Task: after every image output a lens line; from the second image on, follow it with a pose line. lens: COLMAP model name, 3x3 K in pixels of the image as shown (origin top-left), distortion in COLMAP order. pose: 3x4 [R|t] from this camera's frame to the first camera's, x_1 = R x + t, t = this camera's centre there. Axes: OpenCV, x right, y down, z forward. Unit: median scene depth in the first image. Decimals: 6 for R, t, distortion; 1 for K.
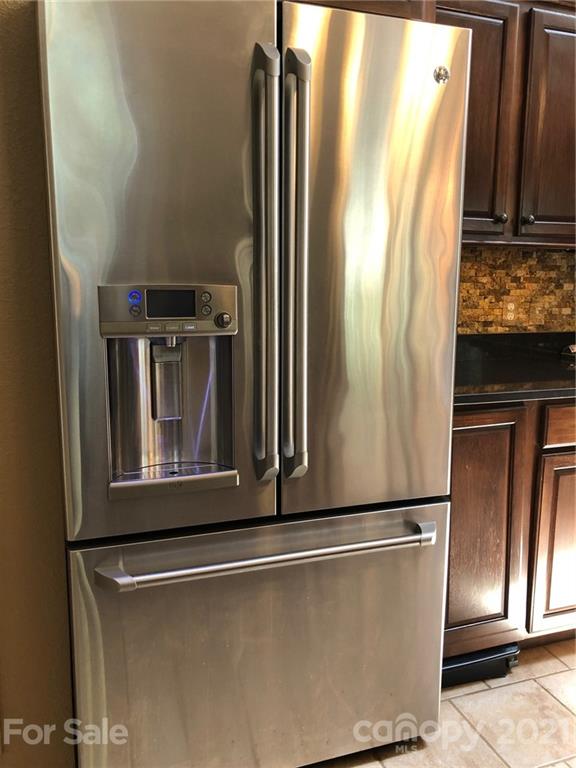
lens RADIAL K [[635.3, 0, 288.9], [0, 635.3, 379.5], [0, 0, 1]] dist [0.014345, -0.030643]
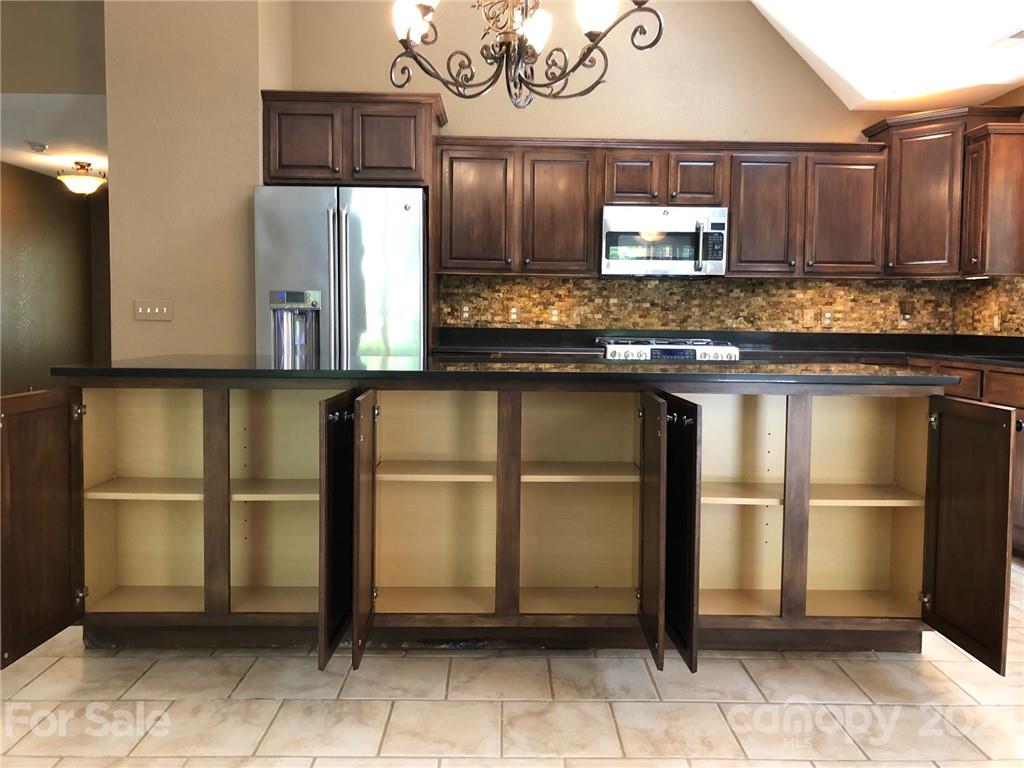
lens RADIAL K [[847.0, 0, 505.8], [0, 847.0, 379.4], [0, 0, 1]] dist [0.014345, -0.030643]
pose [[0.948153, 0.027026, -0.316662, 0.921560], [-0.056084, 0.994969, -0.083010, 0.243011], [0.312826, 0.096466, 0.944899, -1.071123]]
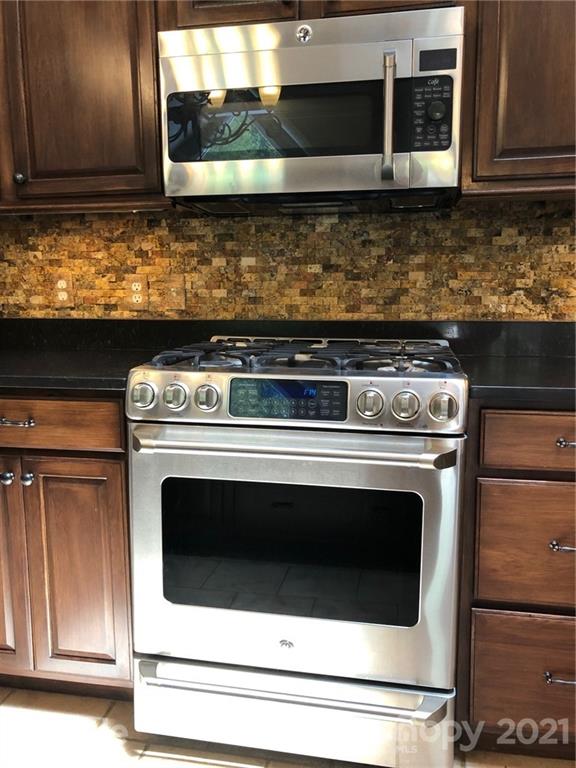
lens RADIAL K [[635.3, 0, 292.8], [0, 635.3, 386.4], [0, 0, 1]] dist [0.014345, -0.030643]
pose [[0.871118, 0.066016, -0.486616, 0.940935], [-0.067138, 0.997629, 0.015155, -0.011190], [0.486462, 0.019469, 0.873485, 0.375791]]
